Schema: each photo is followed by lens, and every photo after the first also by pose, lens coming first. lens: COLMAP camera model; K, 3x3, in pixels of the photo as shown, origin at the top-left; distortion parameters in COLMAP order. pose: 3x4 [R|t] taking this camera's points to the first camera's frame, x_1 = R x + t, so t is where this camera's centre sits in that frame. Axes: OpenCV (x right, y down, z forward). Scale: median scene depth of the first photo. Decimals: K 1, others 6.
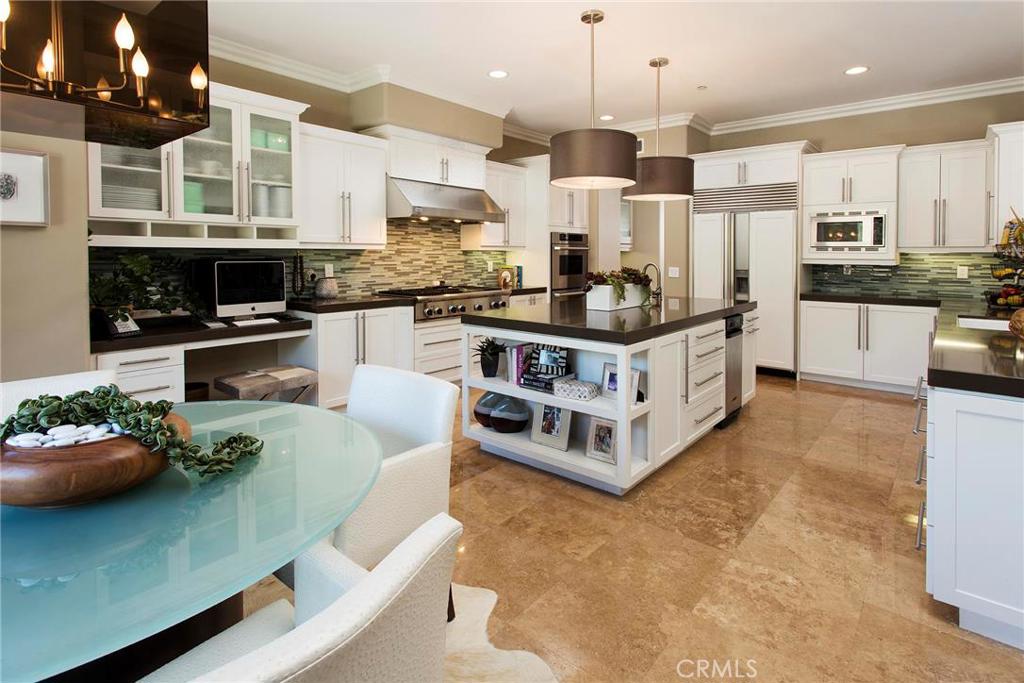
lens RADIAL K [[515.9, 0, 520.0], [0, 515.9, 341.0], [0, 0, 1]] dist [0.003256, 0.000934]
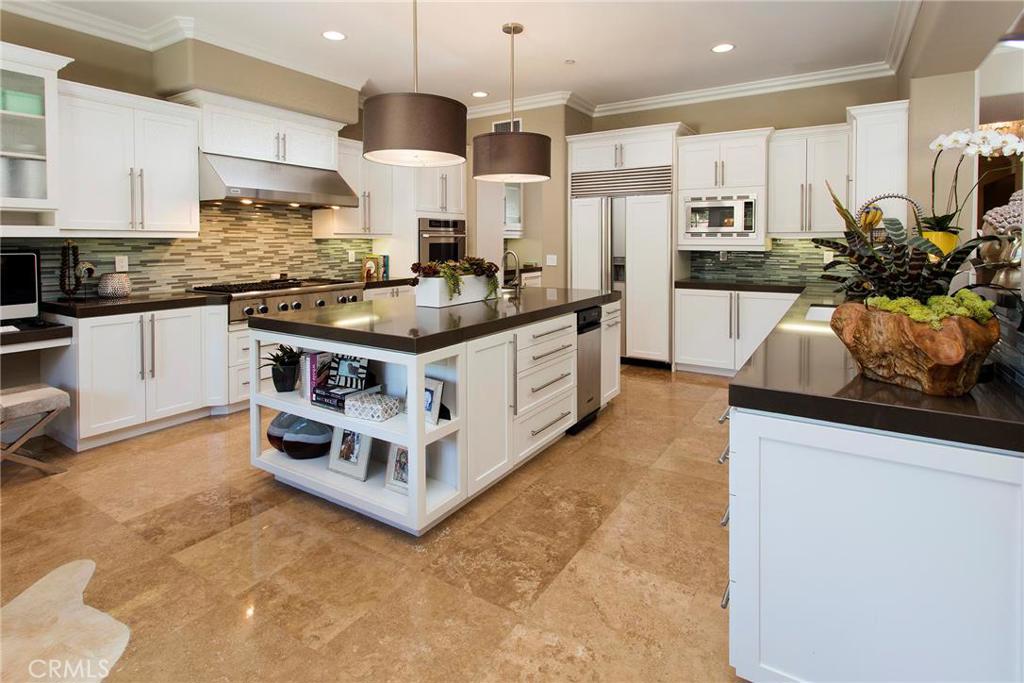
lens RADIAL K [[515.9, 0, 502.3], [0, 515.9, 339.0], [0, 0, 1]] dist [0.003256, 0.000934]
pose [[0.992957, -0.028743, 0.114939, 0.144554], [0.026545, 0.999435, 0.020613, -0.016753], [-0.115467, -0.017416, 0.993159, 0.103757]]
